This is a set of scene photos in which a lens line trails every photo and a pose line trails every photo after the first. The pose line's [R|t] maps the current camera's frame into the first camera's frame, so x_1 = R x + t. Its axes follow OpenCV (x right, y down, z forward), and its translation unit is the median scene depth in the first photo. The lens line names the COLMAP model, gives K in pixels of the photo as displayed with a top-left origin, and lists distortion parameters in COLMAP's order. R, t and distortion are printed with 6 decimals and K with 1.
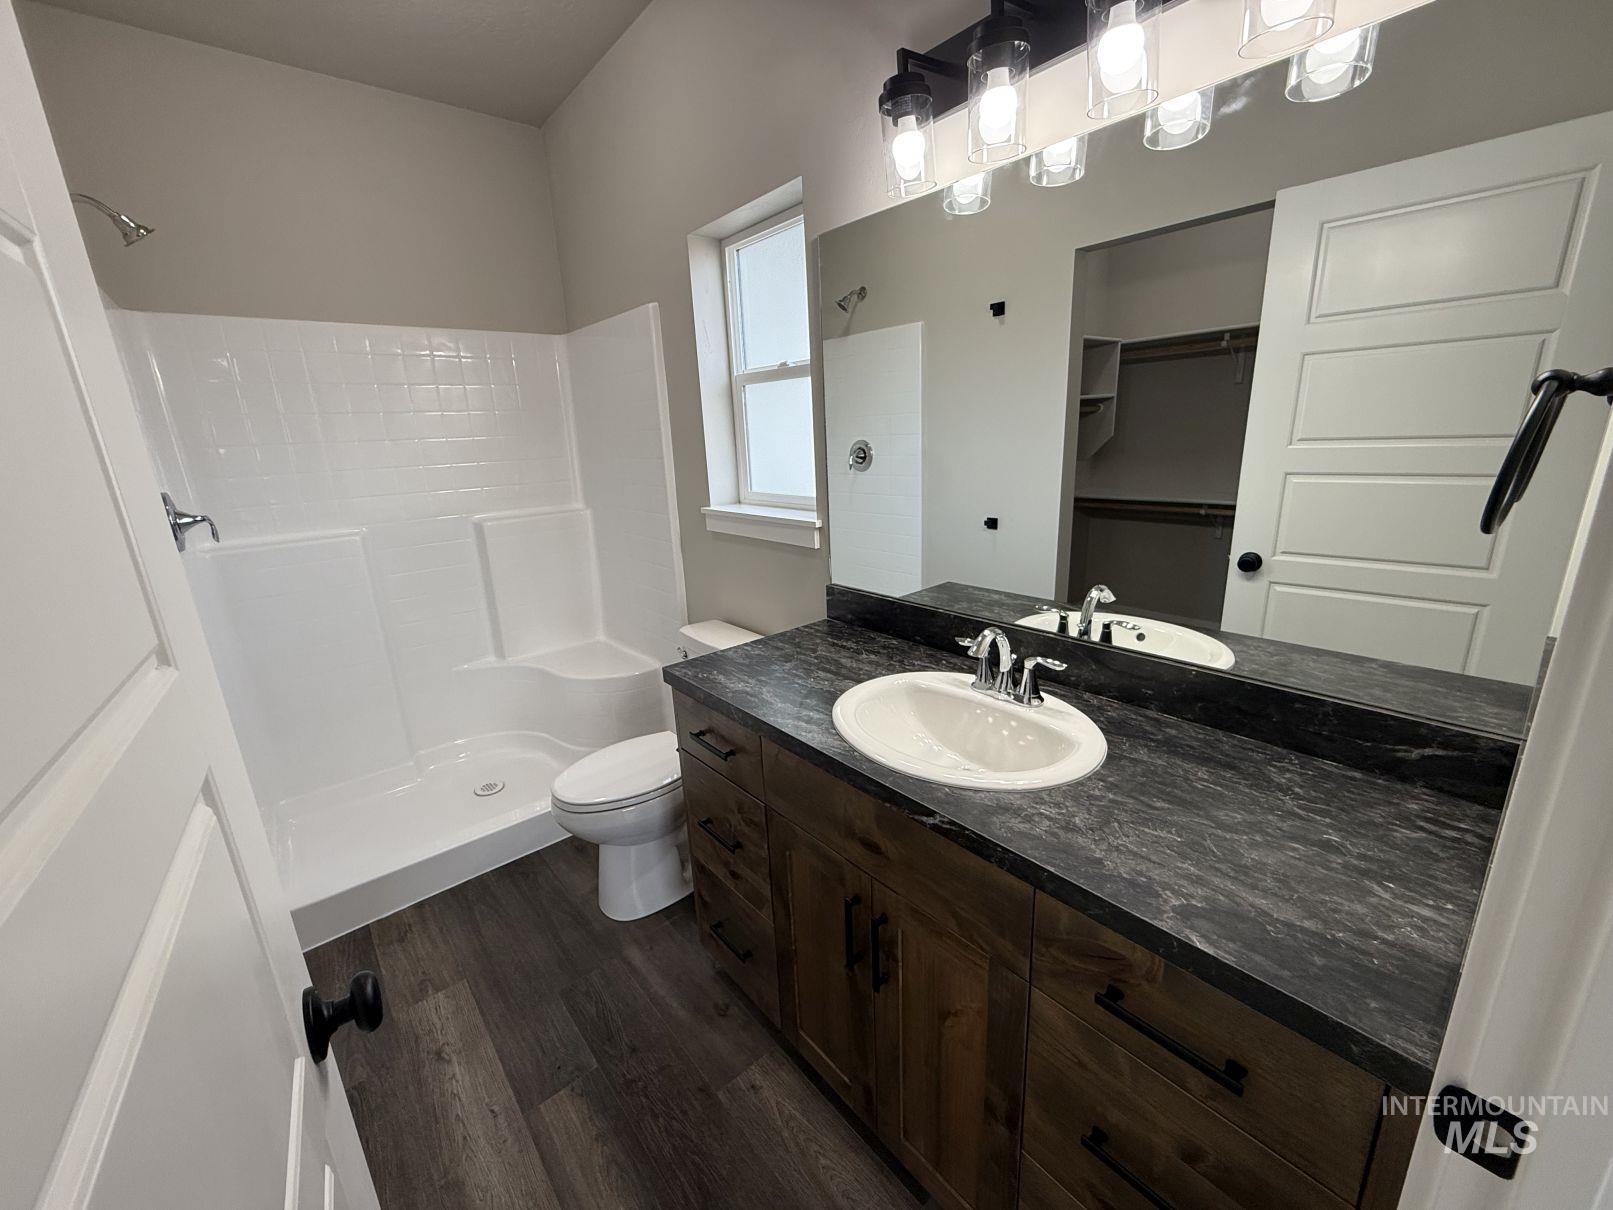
lens RADIAL K [[640.2, 0, 801.0], [0, 640.2, 606.2], [0, 0, 1]] dist [-0.001709, -0.000381]
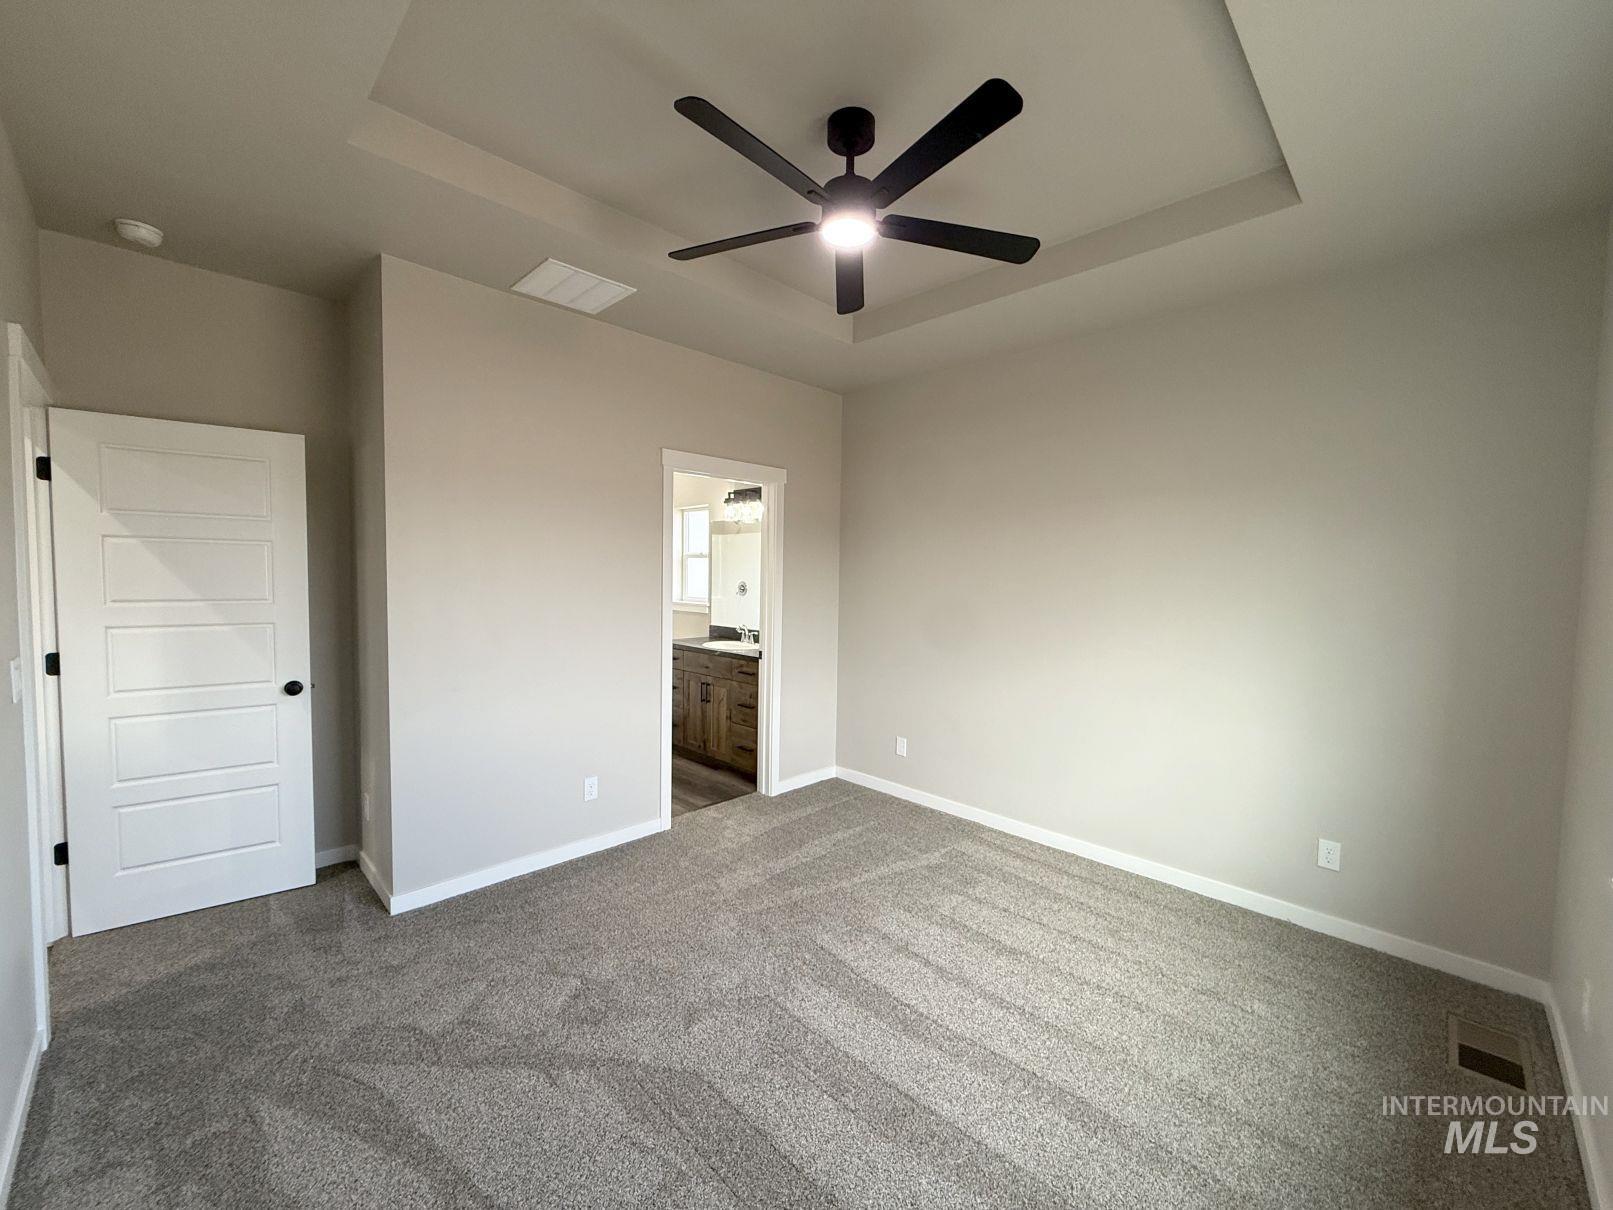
lens RADIAL K [[640.2, 0, 801.0], [0, 640.2, 606.2], [0, 0, 1]] dist [-0.001709, -0.000381]
pose [[0.994444, 0.057986, 0.087852, 0.203798], [-0.037370, 0.974706, -0.220343, 0.542146], [-0.098406, 0.215836, 0.971458, -2.046360]]
